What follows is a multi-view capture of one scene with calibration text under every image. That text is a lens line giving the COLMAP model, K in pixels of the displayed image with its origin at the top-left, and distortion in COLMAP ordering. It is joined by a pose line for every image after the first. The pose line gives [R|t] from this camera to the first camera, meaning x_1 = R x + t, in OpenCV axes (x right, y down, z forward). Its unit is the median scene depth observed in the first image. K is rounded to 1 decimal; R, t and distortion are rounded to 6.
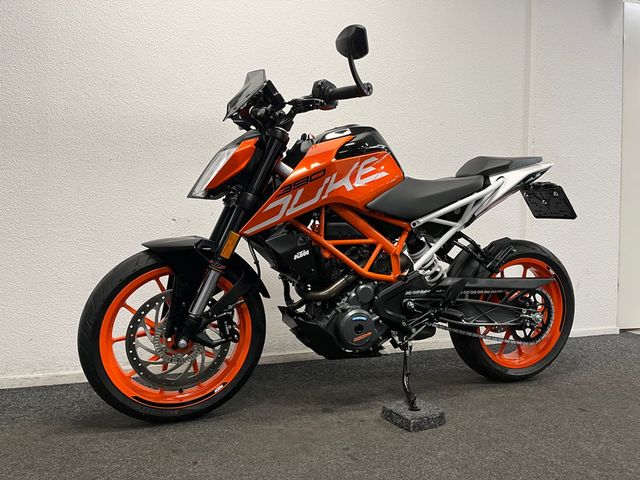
lens RADIAL K [[479.6, 0, 321.6], [0, 479.6, 240.0], [0, 0, 1]] dist [0.048813, 0.004164]
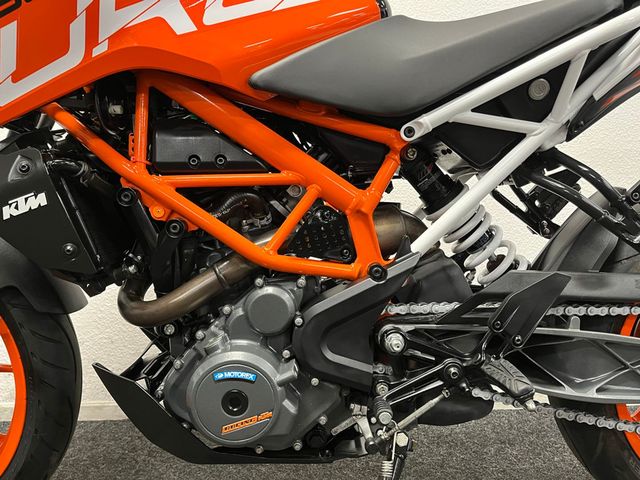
lens RADIAL K [[479.6, 0, 317.5], [0, 479.6, 239.9], [0, 0, 1]] dist [0.048813, 0.004164]
pose [[0.945650, -0.013580, -0.324904, 0.249961], [0.018148, 0.999774, 0.011031, 0.048678], [0.324681, -0.016328, 0.945683, 0.615602]]
